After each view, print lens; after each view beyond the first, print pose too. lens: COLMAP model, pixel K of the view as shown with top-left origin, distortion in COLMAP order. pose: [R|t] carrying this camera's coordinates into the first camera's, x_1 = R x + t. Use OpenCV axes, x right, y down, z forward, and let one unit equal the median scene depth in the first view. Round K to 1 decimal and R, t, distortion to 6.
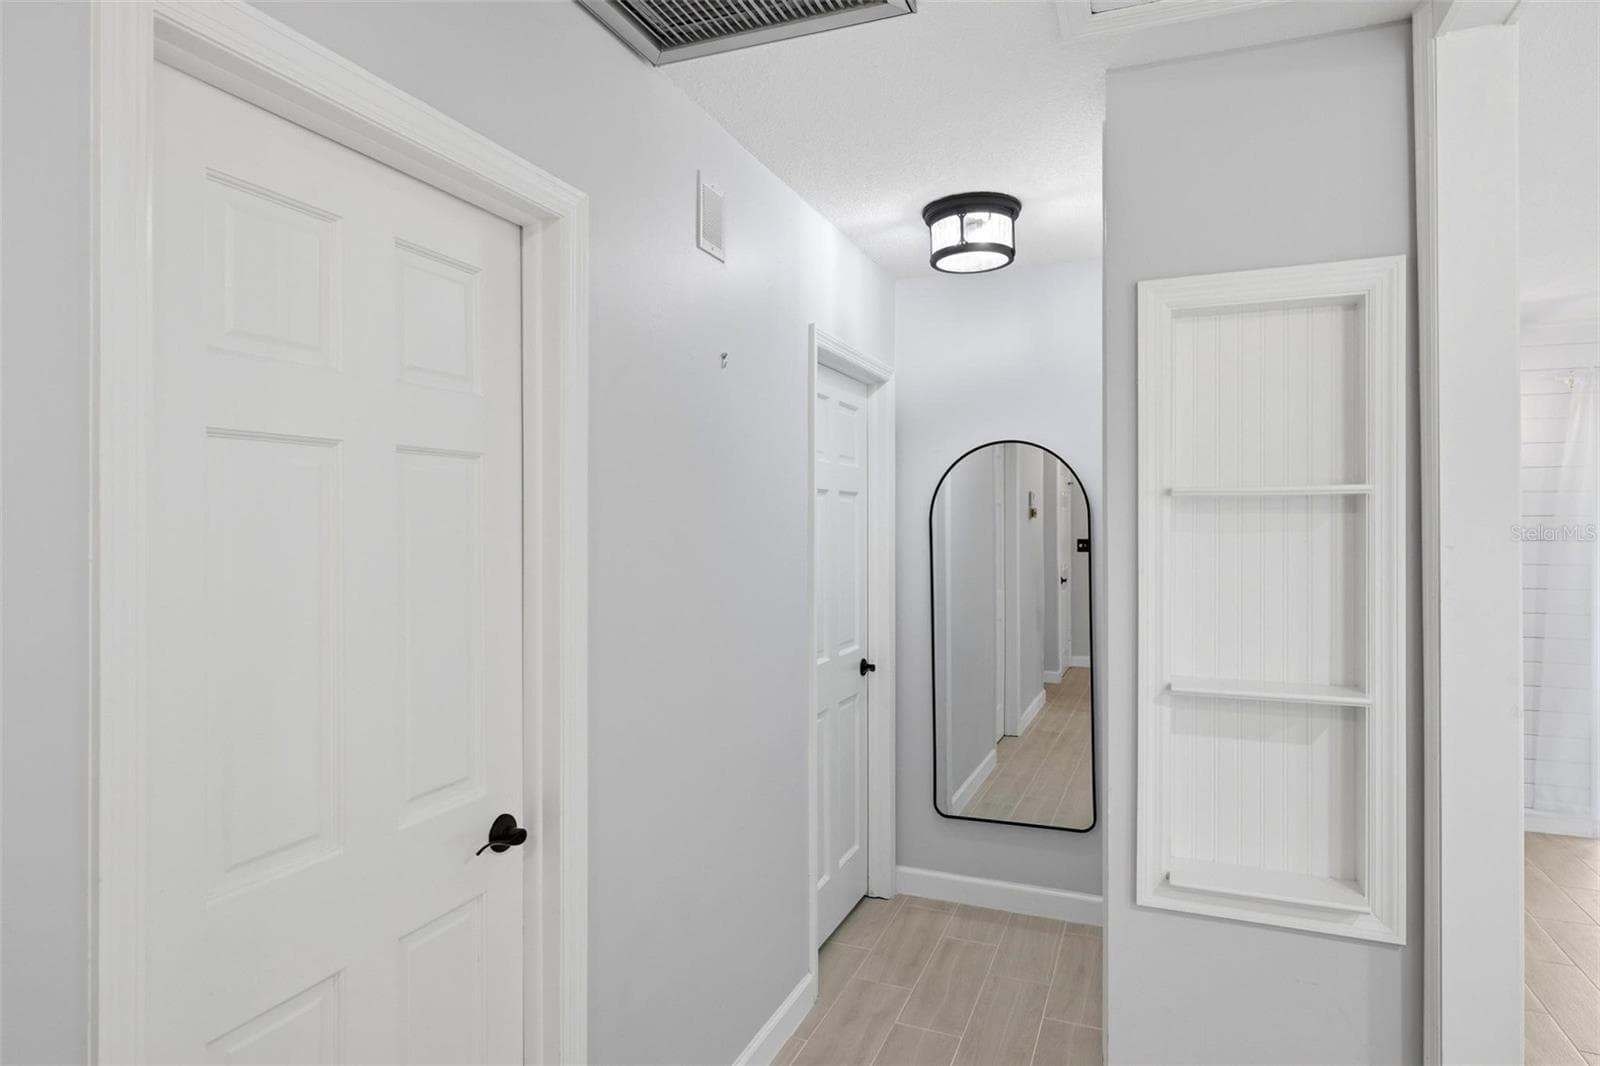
lens RADIAL K [[877.7, 0, 807.8], [0, 877.7, 525.9], [0, 0, 1]] dist [-0.000187, 0.000038]
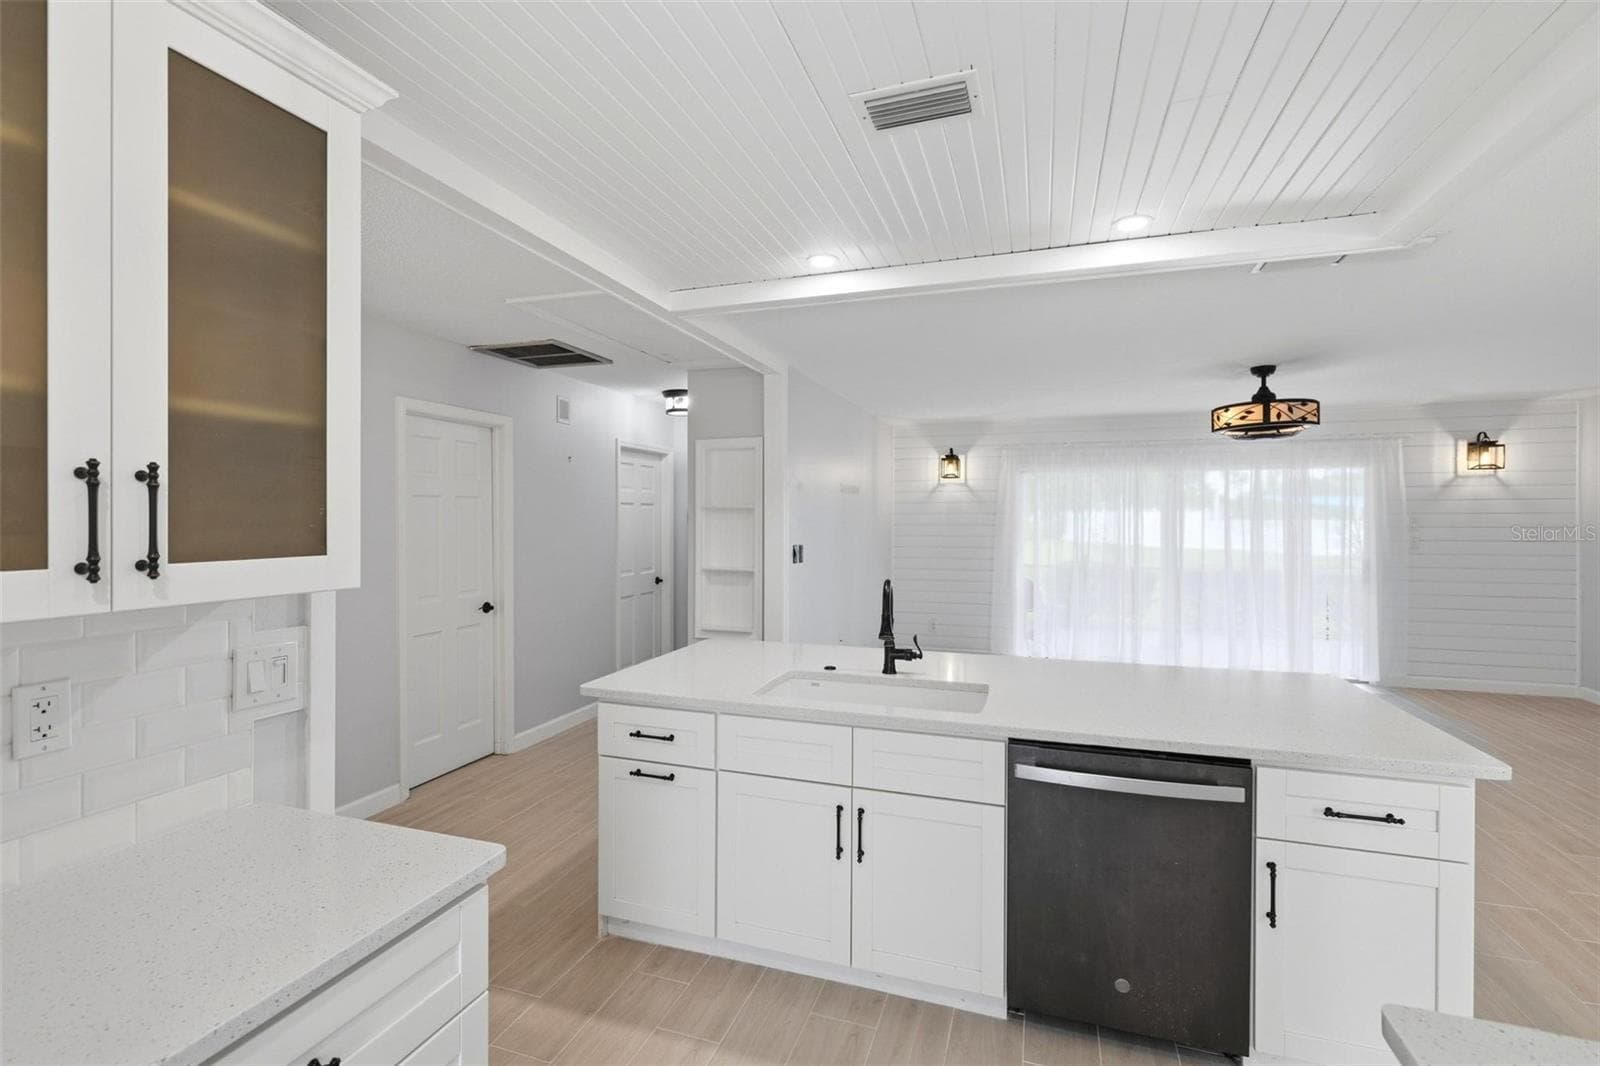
lens RADIAL K [[690.0, 0, 807.6], [0, 690.0, 527.4], [0, 0, 1]] dist [-0.000336, 0.000185]
pose [[0.997583, -0.000729, 0.069477, 0.409563], [-0.000108, 0.999927, 0.012041, 0.002927], [-0.069480, -0.012020, 0.997511, -1.013128]]
